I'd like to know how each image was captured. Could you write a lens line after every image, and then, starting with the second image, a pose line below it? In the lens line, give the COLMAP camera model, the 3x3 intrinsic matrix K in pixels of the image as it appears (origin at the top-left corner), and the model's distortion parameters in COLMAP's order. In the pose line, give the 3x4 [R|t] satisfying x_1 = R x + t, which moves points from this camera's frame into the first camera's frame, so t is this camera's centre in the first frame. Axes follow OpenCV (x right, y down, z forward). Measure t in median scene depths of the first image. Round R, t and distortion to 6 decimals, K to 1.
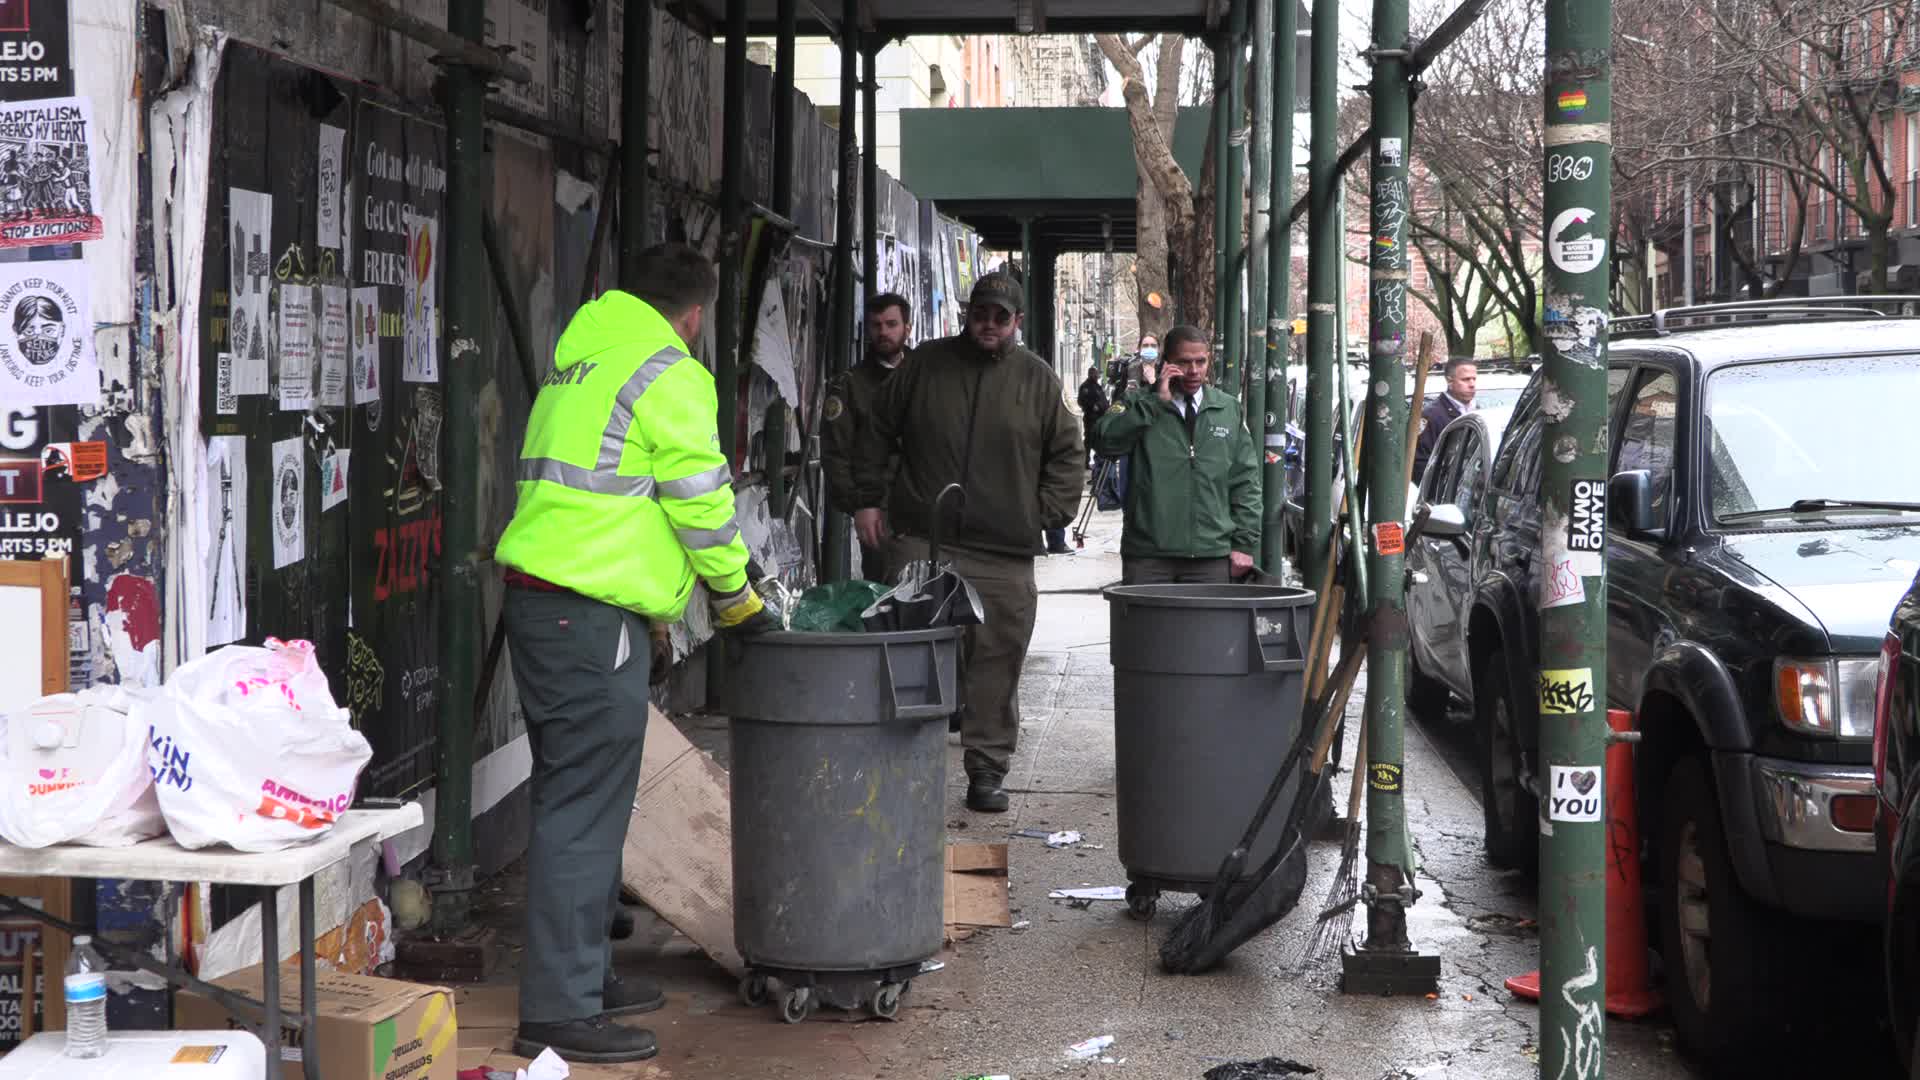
lens RADIAL K [[2302.0, 0, 960.0], [0, 2302.0, 540.0], [0, 0, 1]] dist [0.026739, 0.019396]
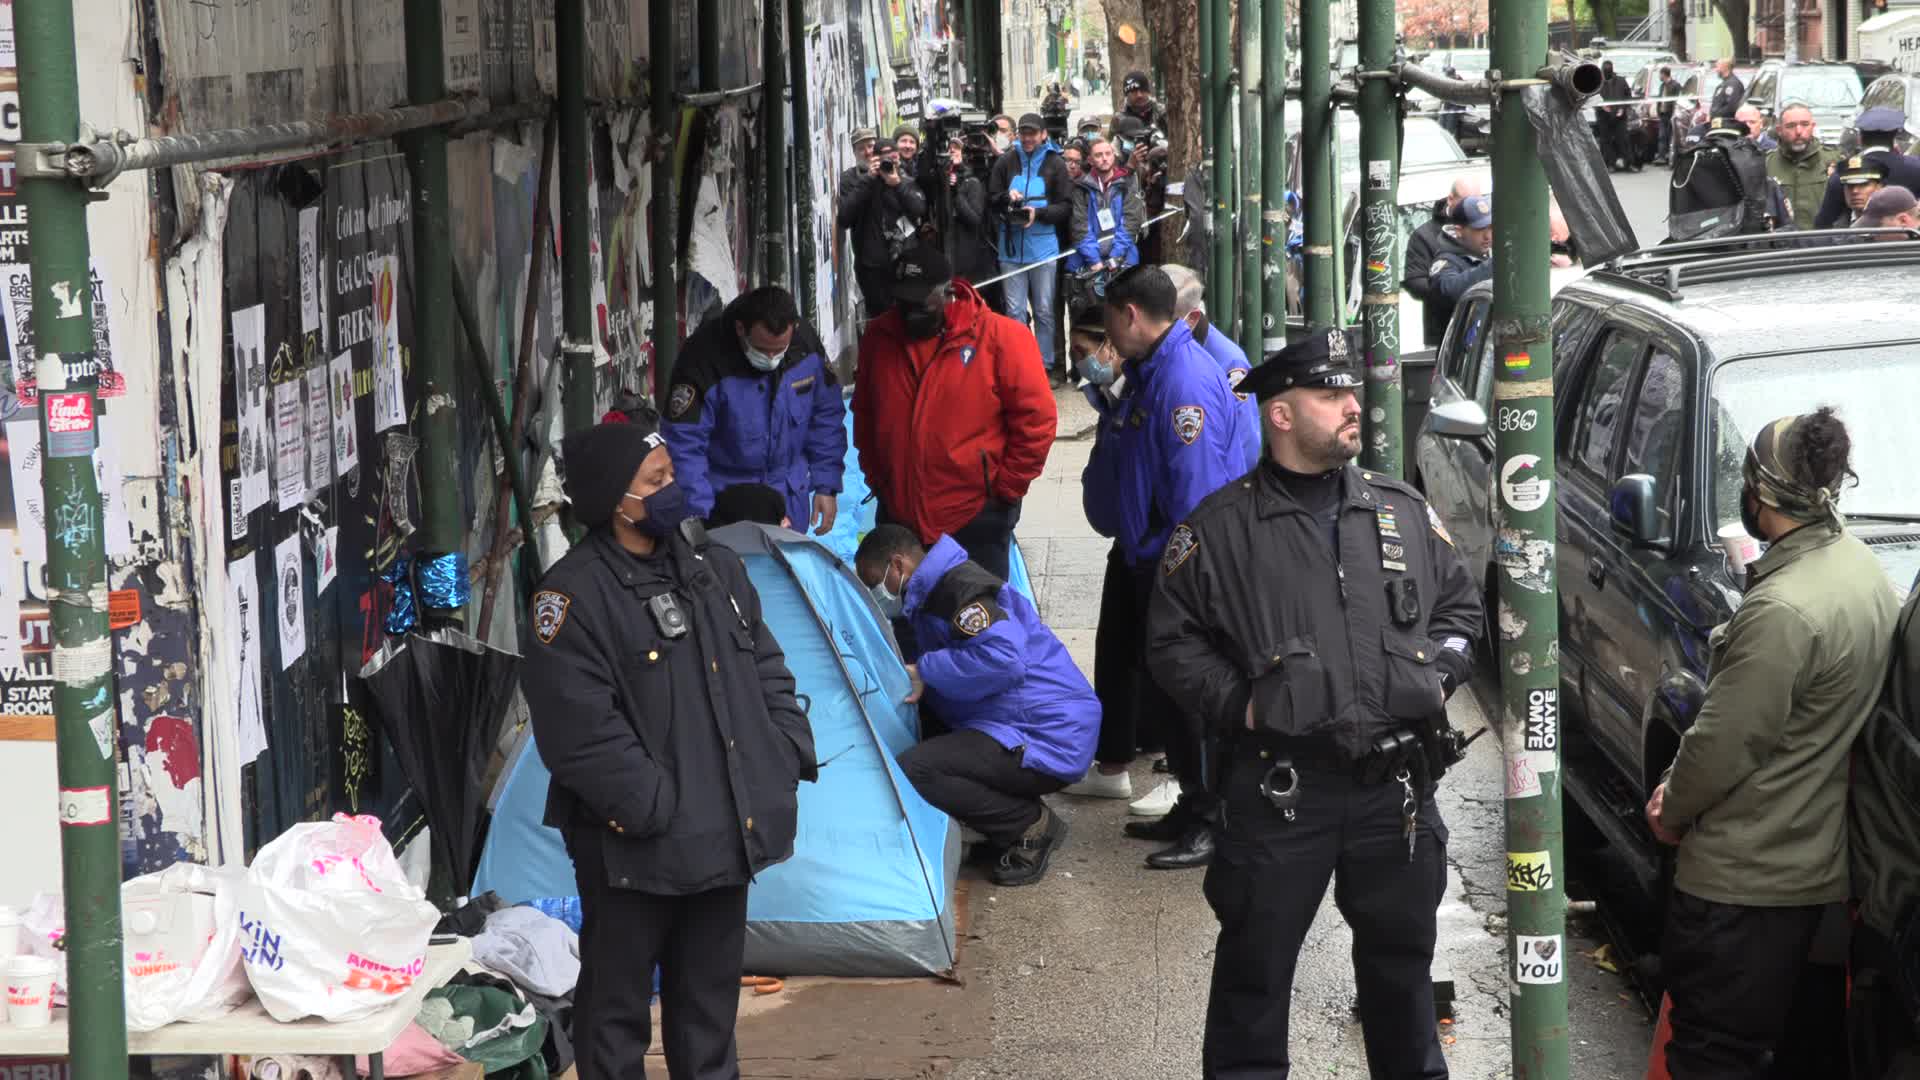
lens RADIAL K [[2780.5, 0, 956.0], [0, 2780.5, 495.8], [0, 0, 1]] dist [0.128454, 0.032501]
pose [[0.999091, -0.038835, 0.017571, -0.023372], [0.037689, 0.997400, 0.061430, -0.131546], [-0.019910, -0.060712, 0.997957, -0.226408]]
